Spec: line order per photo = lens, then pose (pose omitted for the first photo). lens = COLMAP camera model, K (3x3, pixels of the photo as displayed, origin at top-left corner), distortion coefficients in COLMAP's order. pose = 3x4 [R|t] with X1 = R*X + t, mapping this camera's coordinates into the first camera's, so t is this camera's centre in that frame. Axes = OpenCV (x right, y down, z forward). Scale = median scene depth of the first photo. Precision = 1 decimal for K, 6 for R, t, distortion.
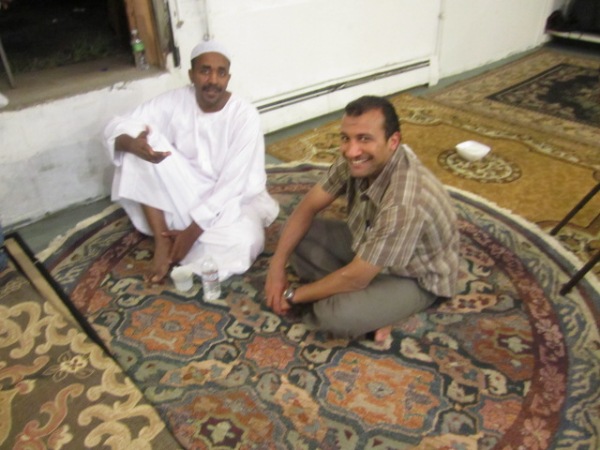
lens RADIAL K [[490.1, 0, 300.0], [0, 490.1, 225.0], [0, 0, 1]] dist [-0.058661, -0.000193]
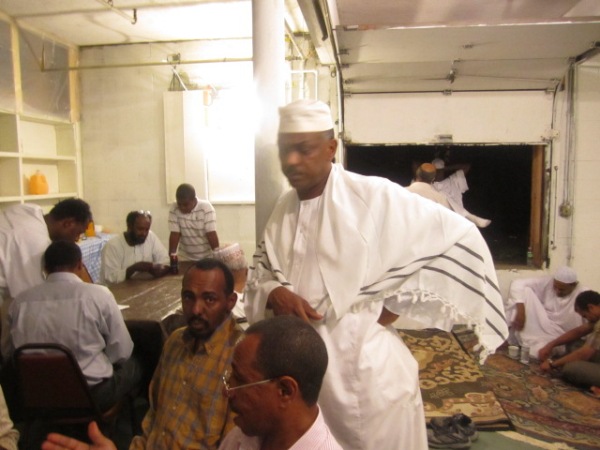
lens RADIAL K [[490.1, 0, 300.0], [0, 490.1, 225.0], [0, 0, 1]] dist [-0.058661, -0.000193]
pose [[0.668405, 0.101286, -0.736869, 0.738567], [-0.412272, 0.875027, -0.253691, 0.633455], [0.619086, 0.473358, 0.626630, -1.357124]]
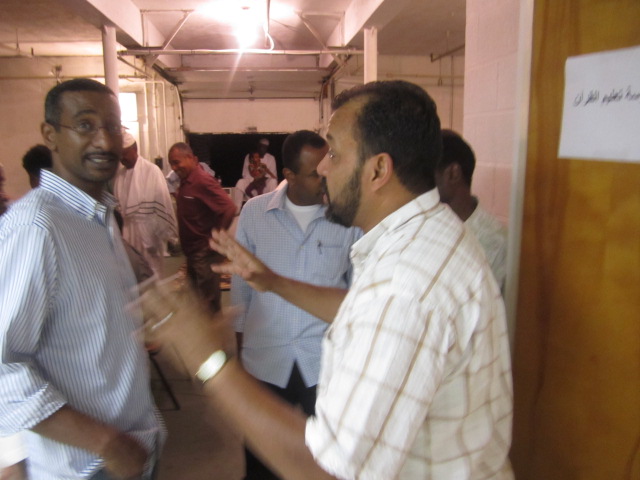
lens RADIAL K [[522.7, 0, 320.0], [0, 522.7, 240.0], [0, 0, 1]] dist [-0.058661, -0.000193]
pose [[0.828318, 0.122172, -0.546775, 2.385892], [-0.314755, 0.908838, -0.273756, 1.113463], [0.463485, 0.398857, 0.791262, -2.324947]]
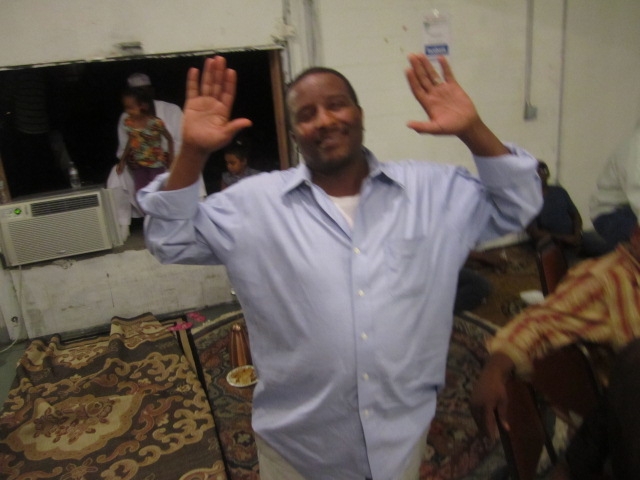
lens RADIAL K [[512.4, 0, 320.0], [0, 512.4, 240.0], [0, 0, 1]] dist [-0.038355, -0.002478]
pose [[0.926802, 0.072057, -0.368573, 0.568357], [-0.155320, 0.967097, -0.201493, 0.064469], [0.341927, 0.243991, 0.907499, -0.564997]]
